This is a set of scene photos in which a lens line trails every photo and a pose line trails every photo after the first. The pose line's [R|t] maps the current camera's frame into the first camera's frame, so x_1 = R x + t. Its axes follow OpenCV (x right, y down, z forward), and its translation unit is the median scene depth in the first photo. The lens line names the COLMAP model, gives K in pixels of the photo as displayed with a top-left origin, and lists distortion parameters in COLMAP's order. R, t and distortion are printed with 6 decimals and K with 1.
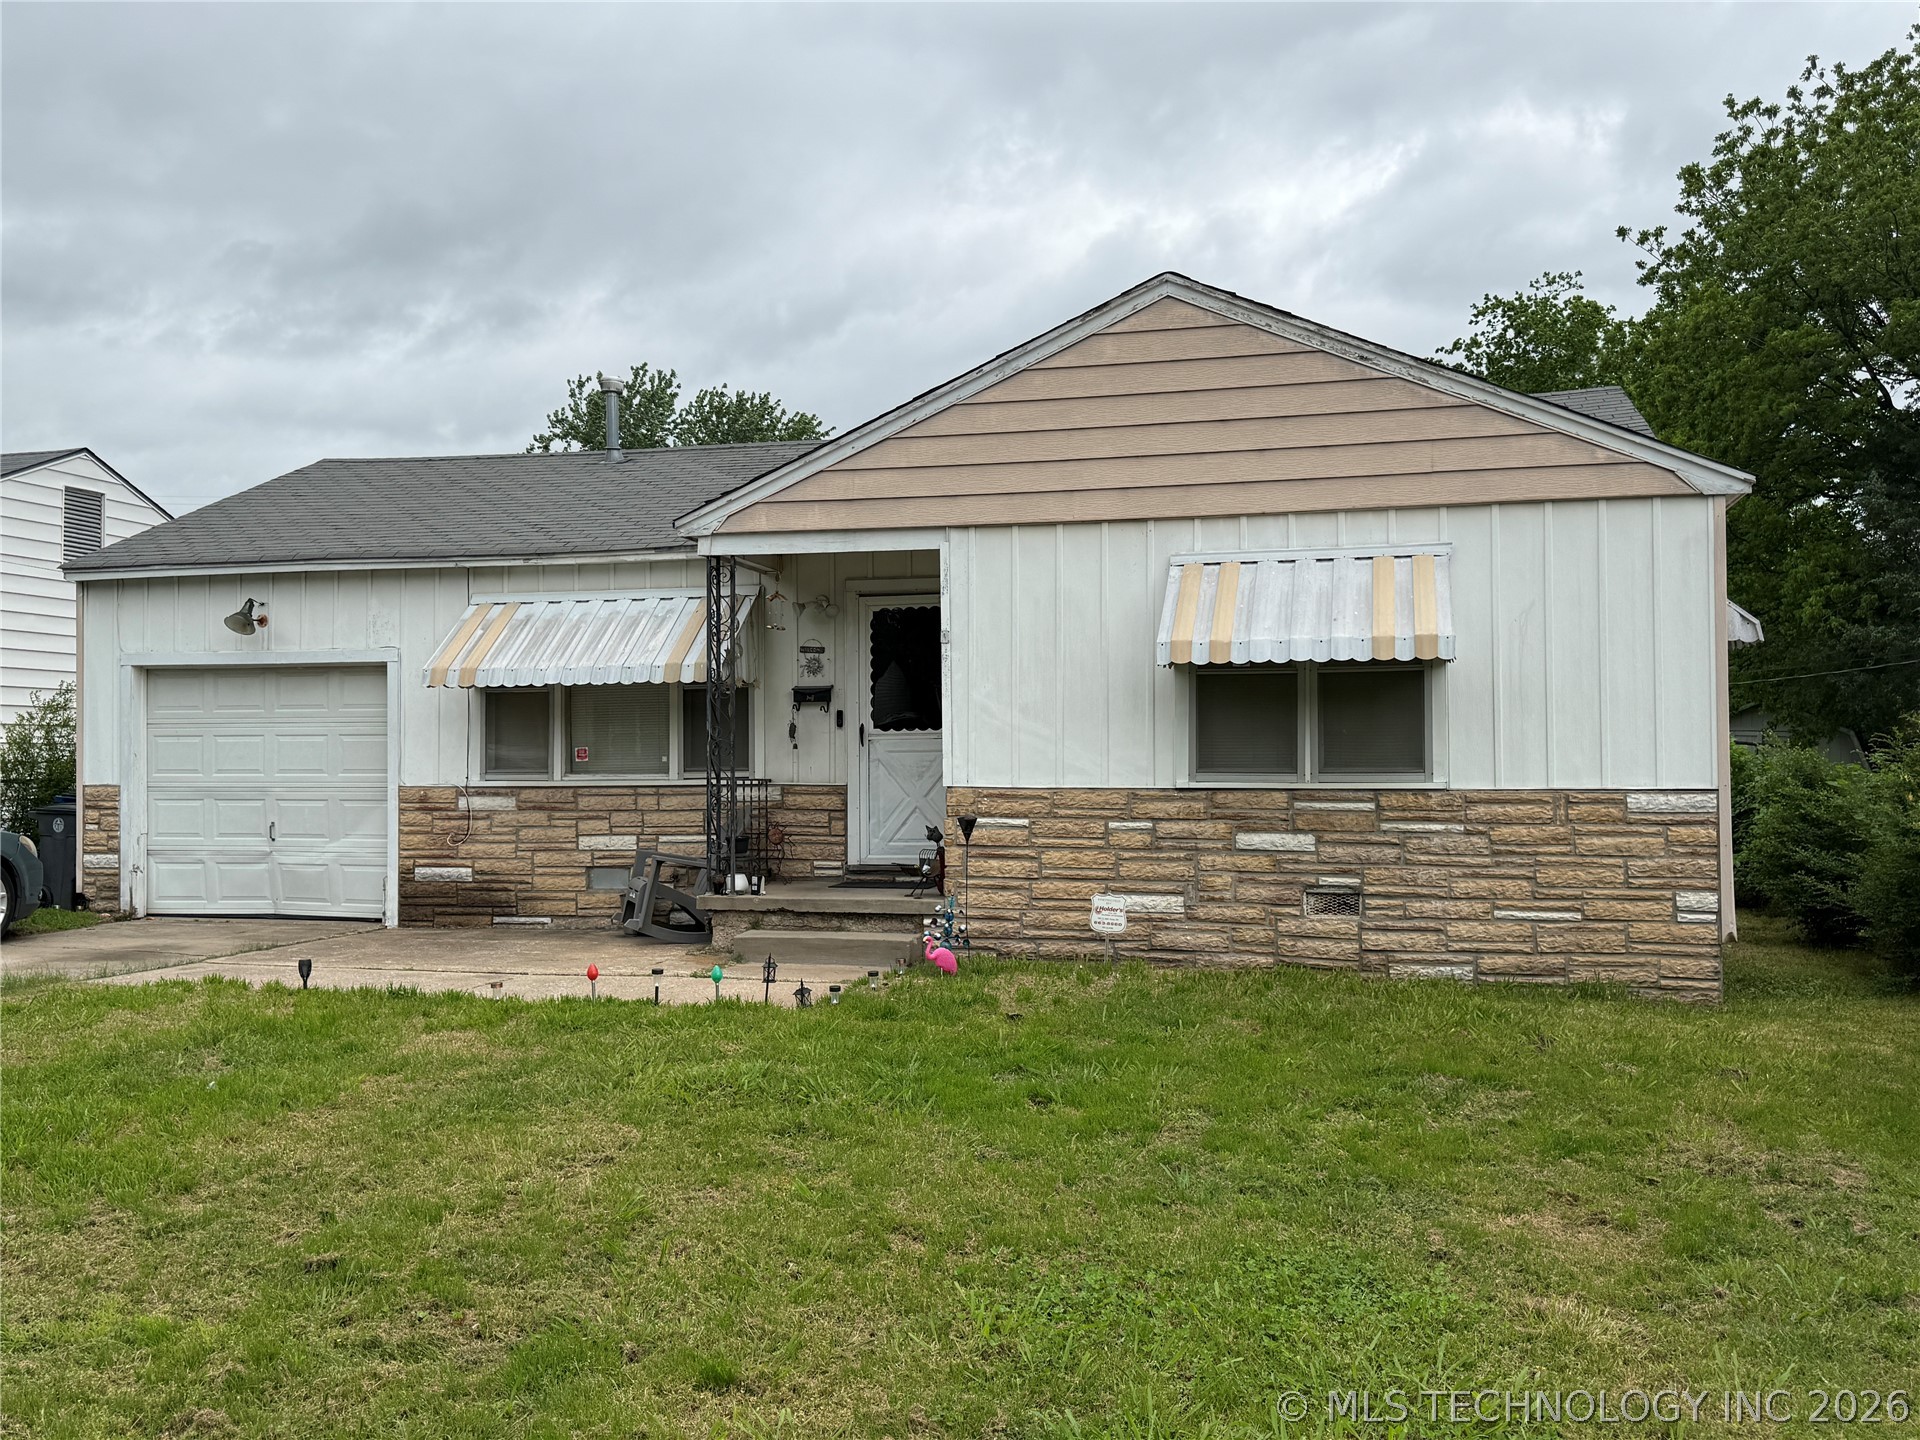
lens RADIAL K [[1677.0, 0, 1076.3], [0, 1677.0, 694.0], [0, 0, 1]] dist [0.094259, -0.125902]
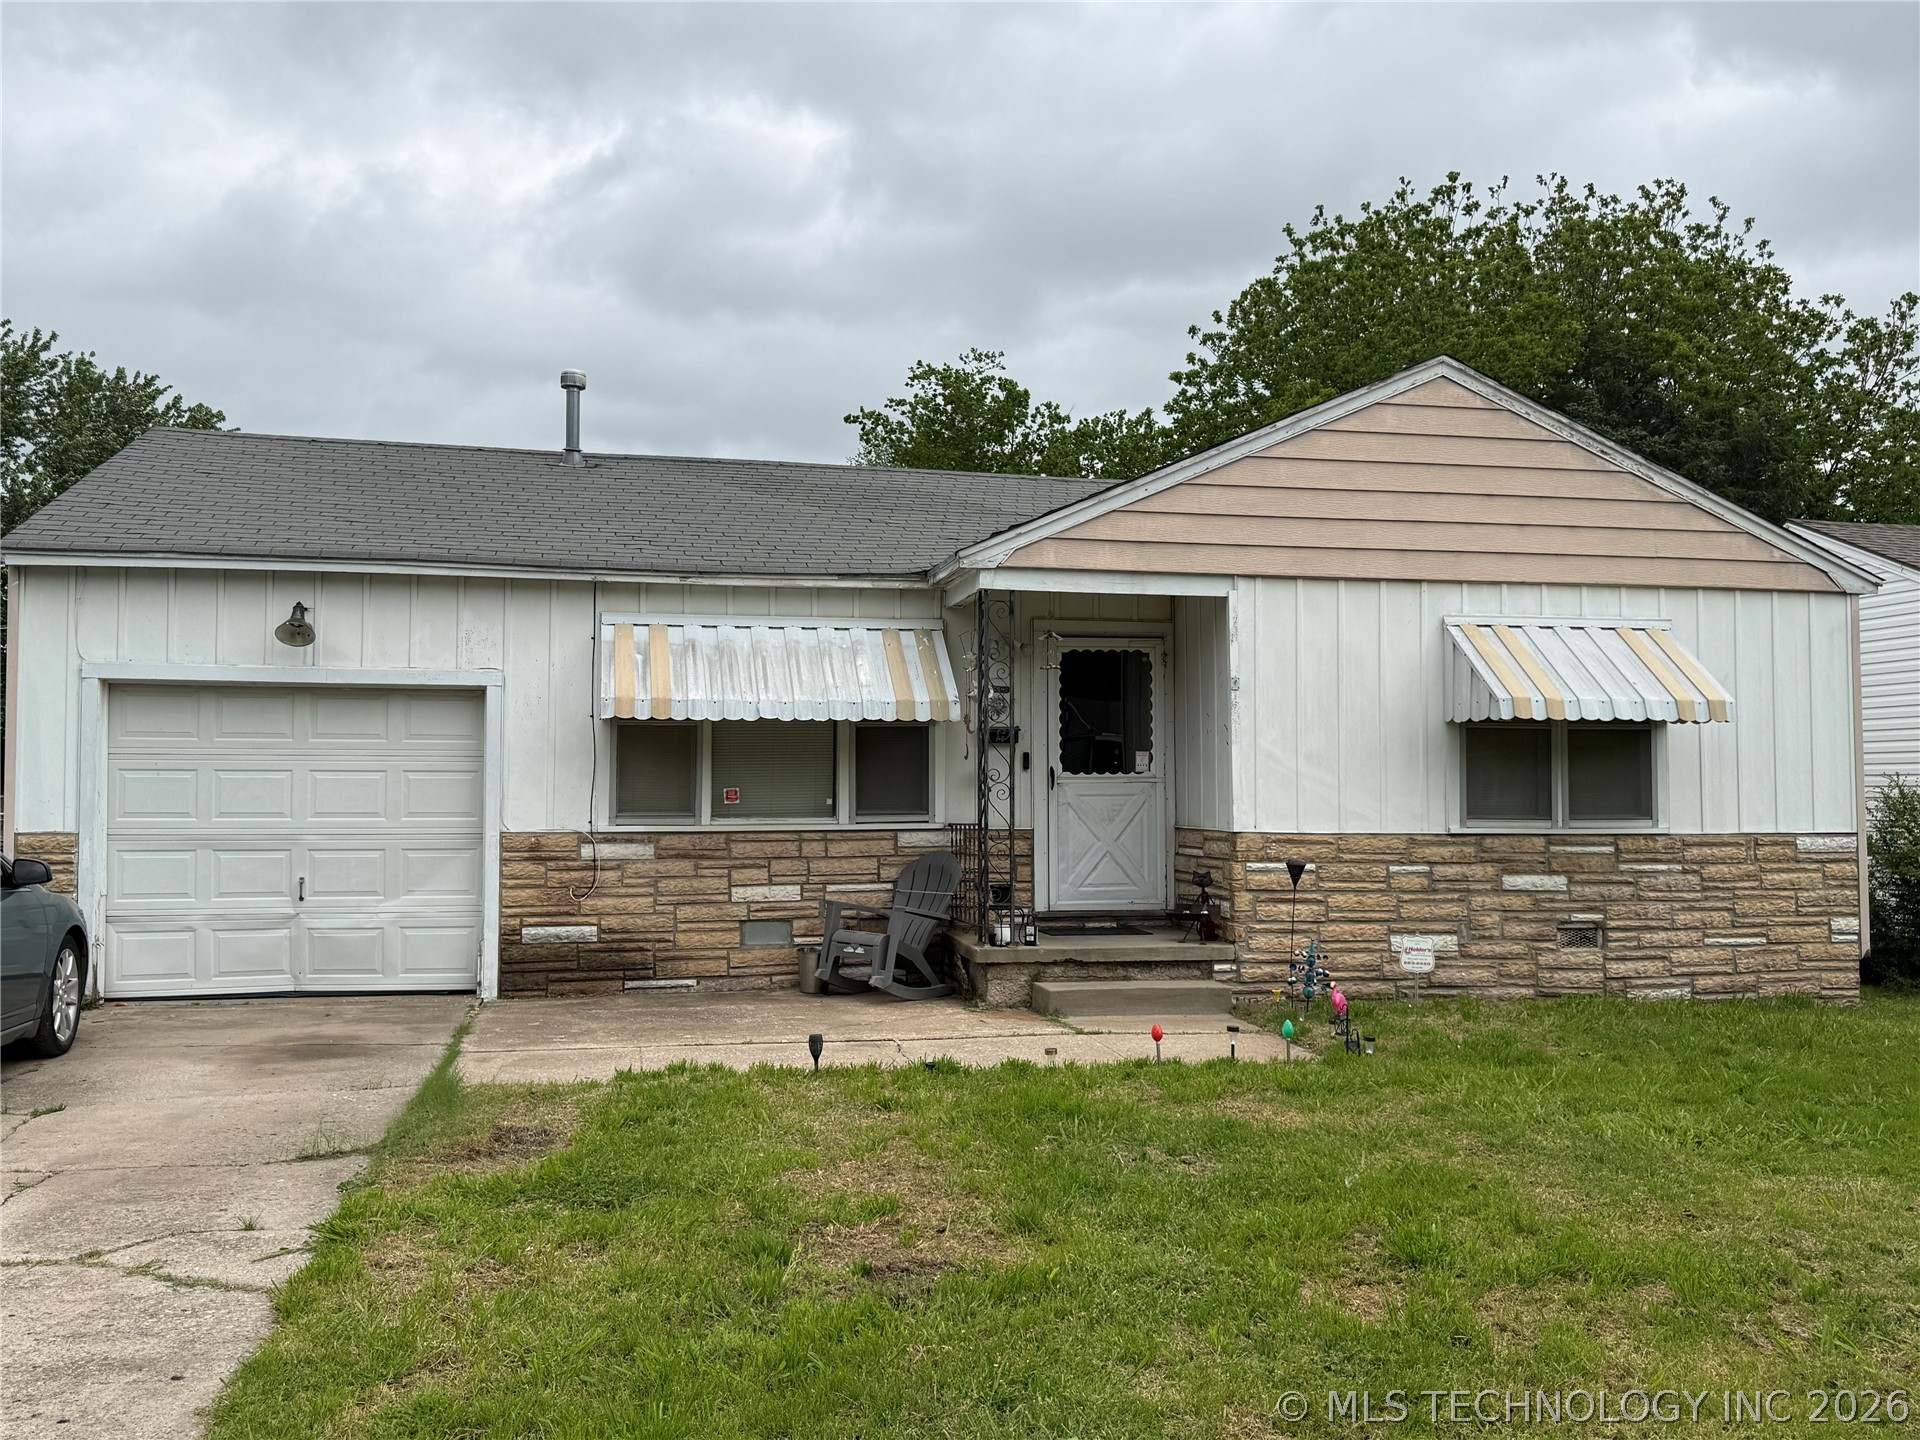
lens RADIAL K [[1677.0, 0, 826.2], [0, 1677.0, 682.6], [0, 0, 1]] dist [0.094259, -0.125902]
pose [[0.894259, 0.033460, 0.446297, -0.737536], [-0.022449, 0.999300, -0.029938, 0.001077], [-0.446987, 0.016753, 0.894384, 0.197248]]
